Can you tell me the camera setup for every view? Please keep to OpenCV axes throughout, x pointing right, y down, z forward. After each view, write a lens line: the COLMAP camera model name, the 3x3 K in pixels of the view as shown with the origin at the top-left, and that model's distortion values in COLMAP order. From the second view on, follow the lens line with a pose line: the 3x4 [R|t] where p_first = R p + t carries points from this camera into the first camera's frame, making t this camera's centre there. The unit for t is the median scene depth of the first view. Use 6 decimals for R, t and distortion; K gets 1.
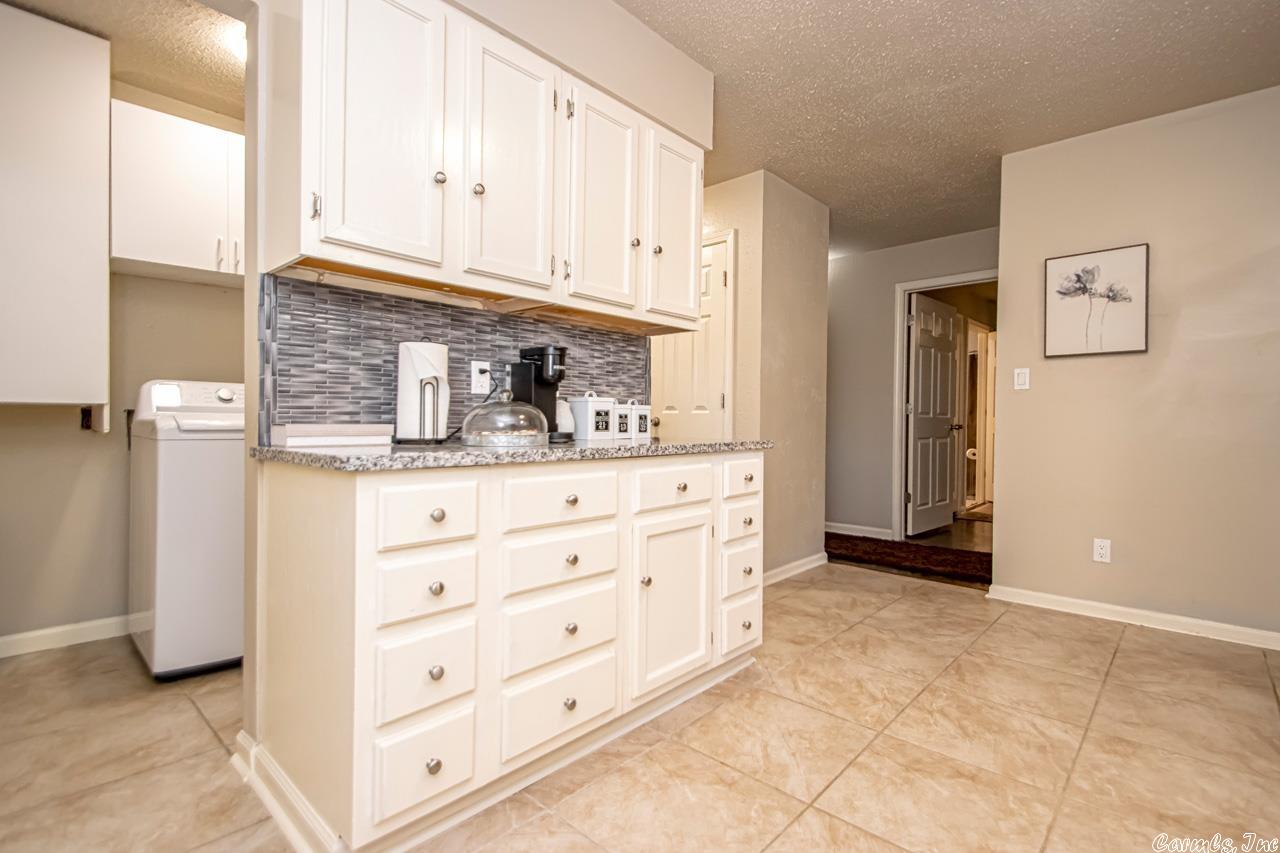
lens RADIAL K [[602.1, 0, 639.6], [0, 602.1, 421.6], [0, 0, 1]] dist [0.018354, -0.014233]
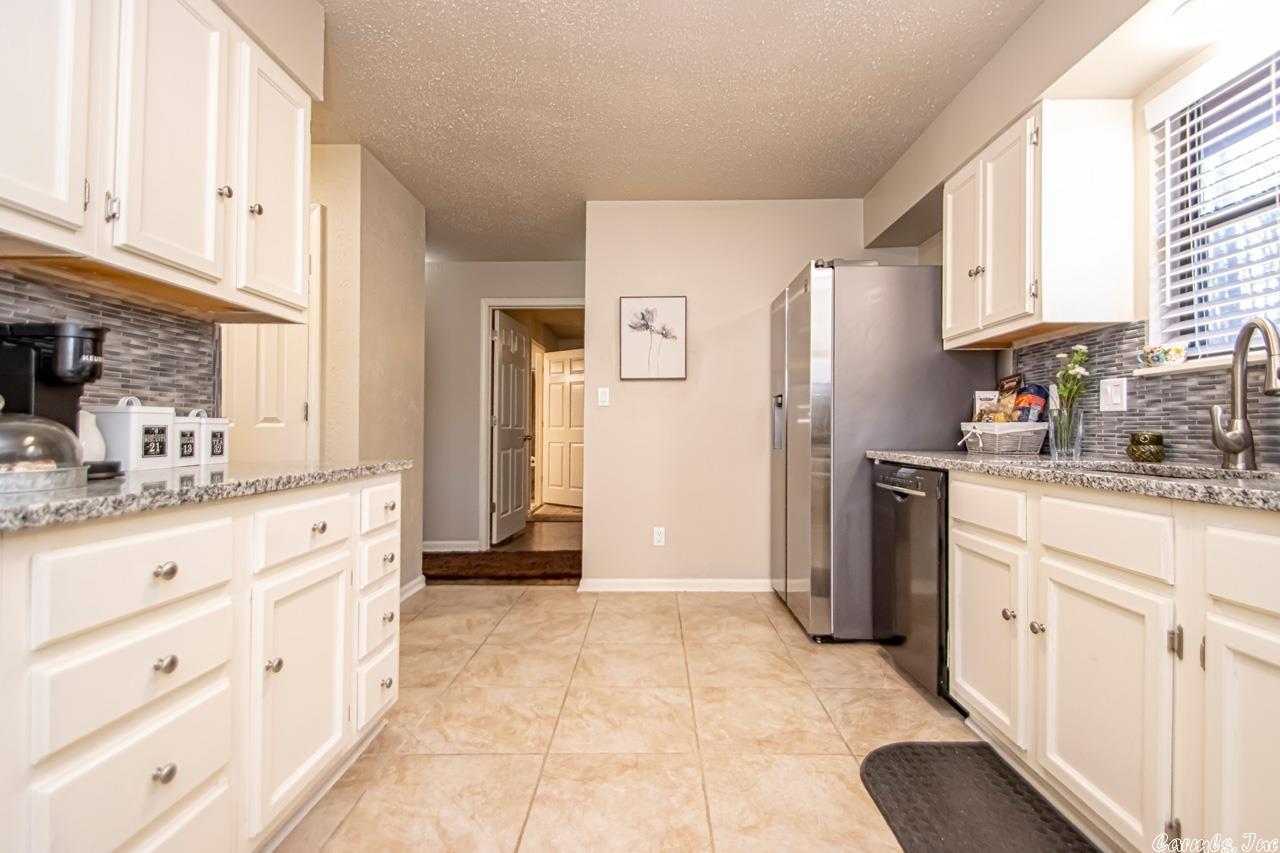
lens RADIAL K [[602.1, 0, 649.0], [0, 602.1, 421.6], [0, 0, 1]] dist [0.018354, -0.014233]
pose [[0.732246, 0.002010, 0.681038, -0.120680], [0.008899, 0.999882, -0.012518, -0.010329], [-0.680982, 0.015227, 0.732141, 0.128458]]
